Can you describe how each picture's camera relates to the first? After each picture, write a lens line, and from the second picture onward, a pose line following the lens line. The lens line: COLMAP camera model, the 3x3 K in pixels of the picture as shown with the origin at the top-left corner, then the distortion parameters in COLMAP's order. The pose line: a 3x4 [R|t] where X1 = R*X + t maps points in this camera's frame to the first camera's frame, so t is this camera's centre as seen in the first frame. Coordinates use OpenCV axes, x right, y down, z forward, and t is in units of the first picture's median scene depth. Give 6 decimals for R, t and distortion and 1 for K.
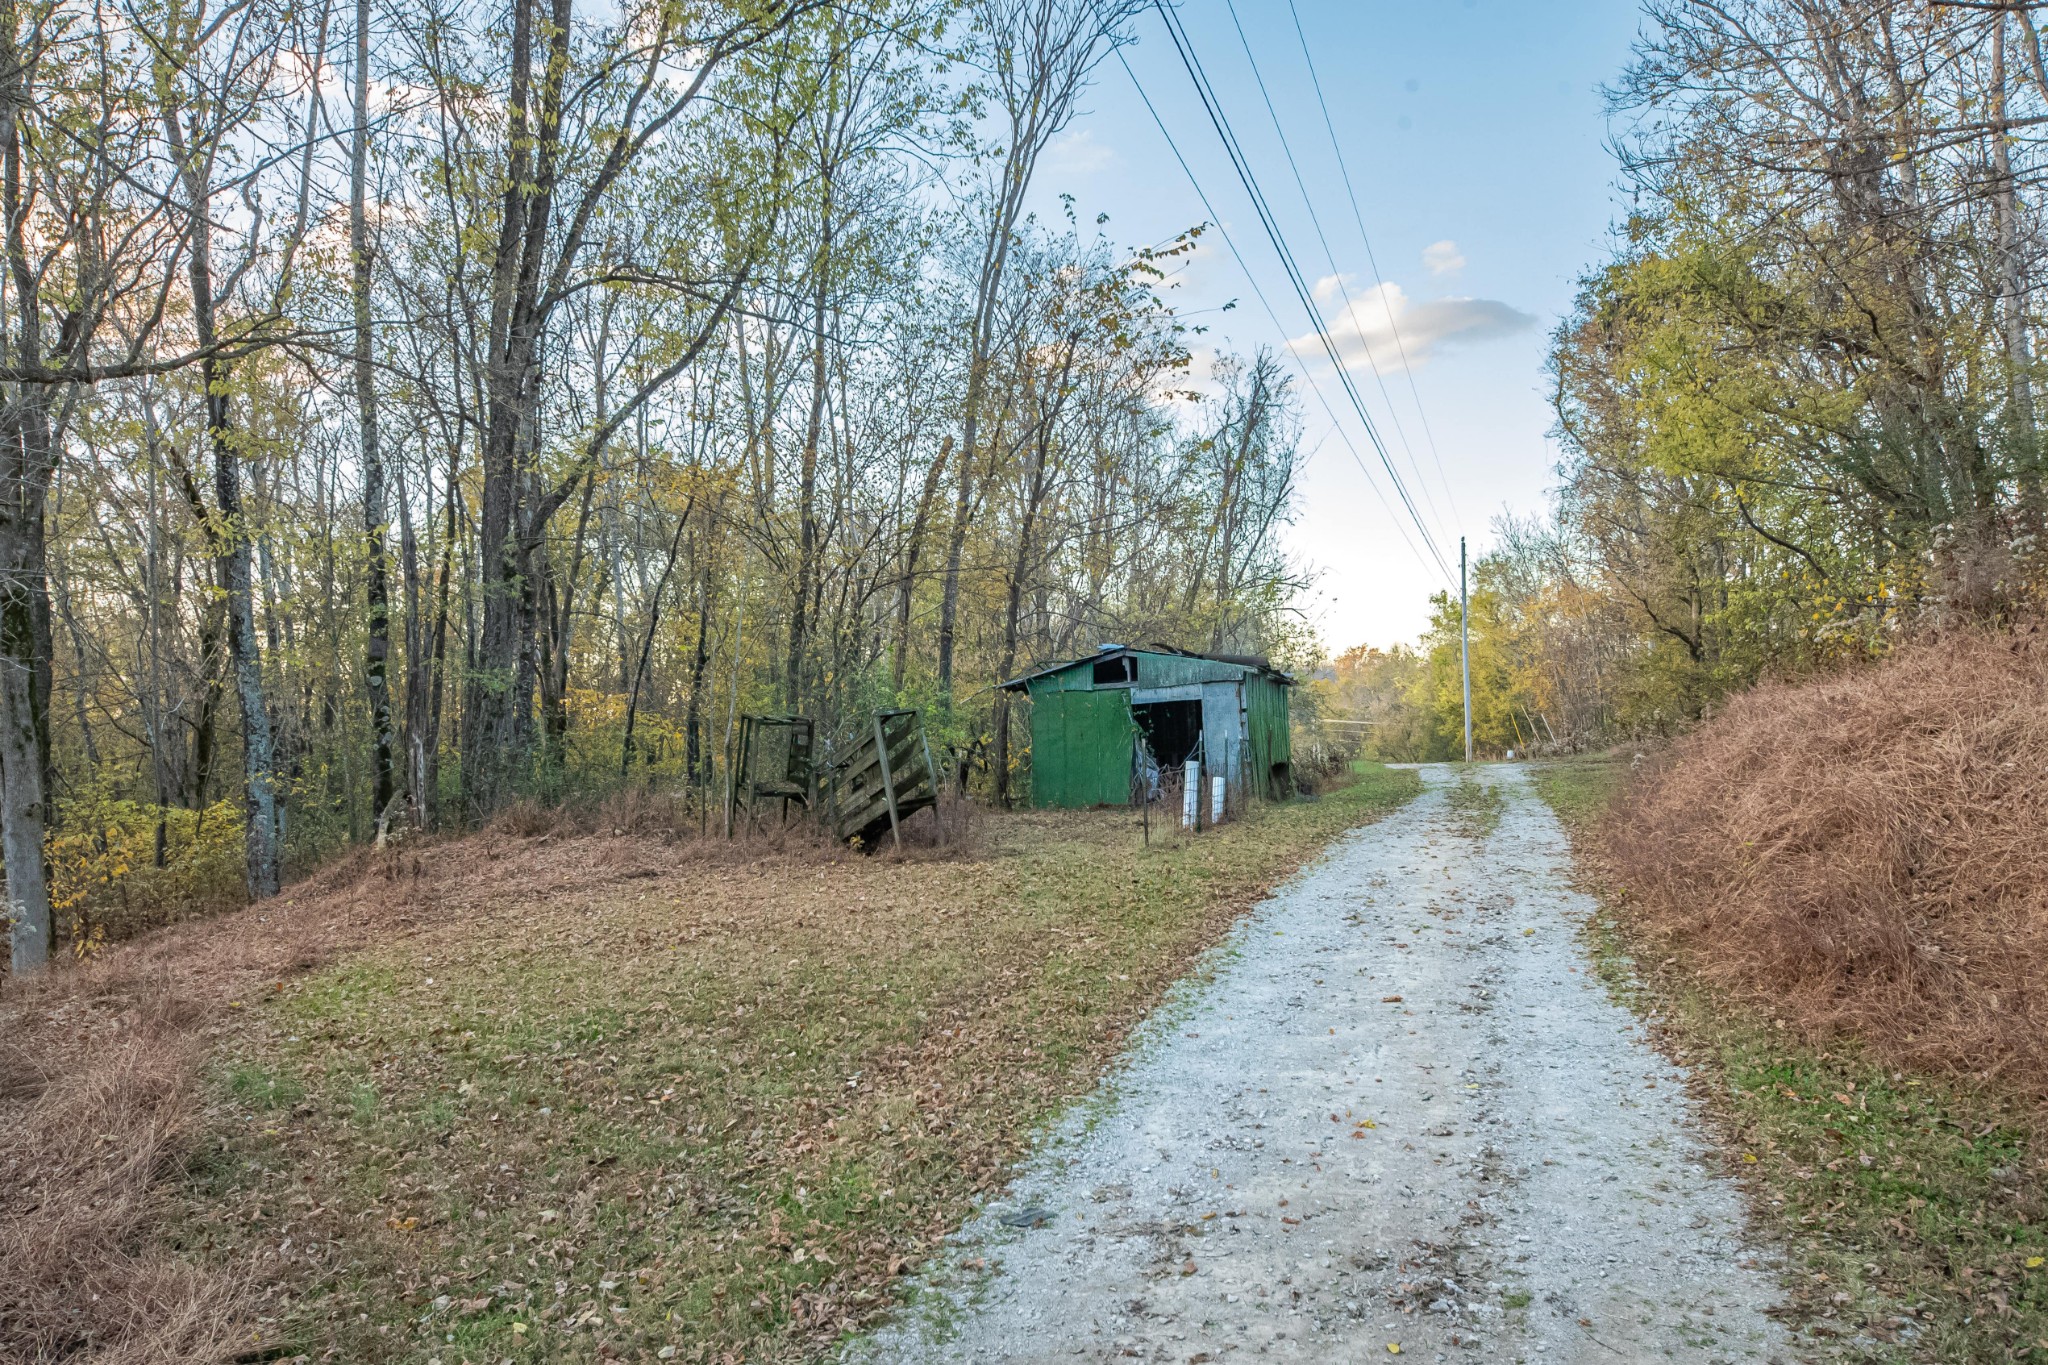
lens RADIAL K [[1510.1, 0, 1024.0], [0, 1510.1, 682.5], [0, 0, 1]] dist [-0.003037, -0.000969]
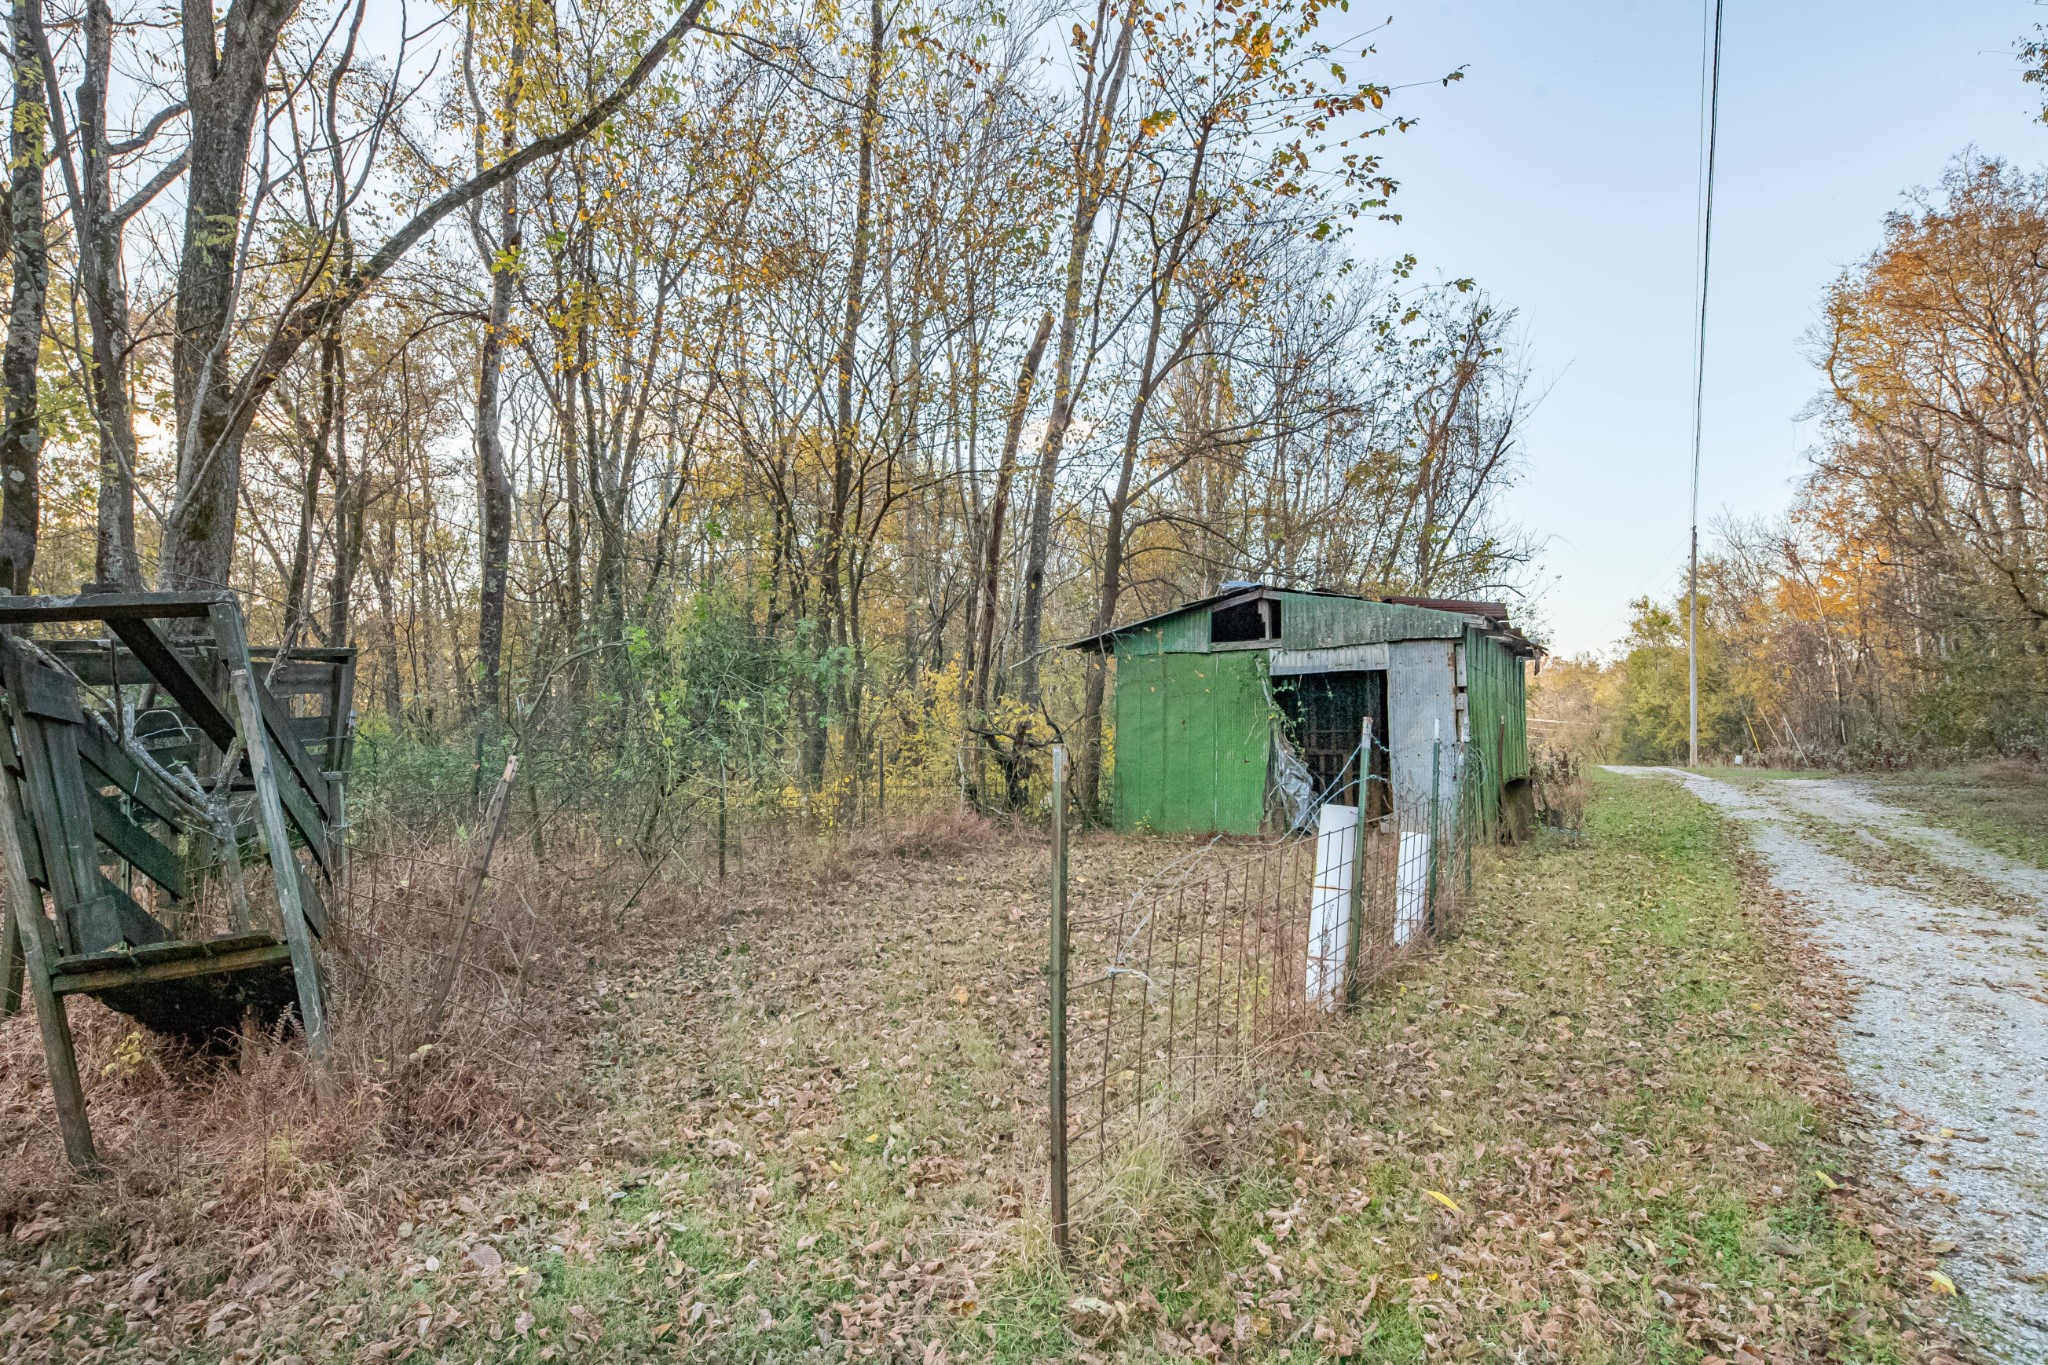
lens RADIAL K [[1166.5, 0, 1024.0], [0, 1166.5, 682.5], [0, 0, 1]] dist [0.033273, -0.001484]
pose [[0.981044, 0.025704, -0.192073, 0.058383], [-0.024962, 0.999669, 0.006284, 0.015338], [0.192171, -0.001370, 0.981360, 0.459483]]
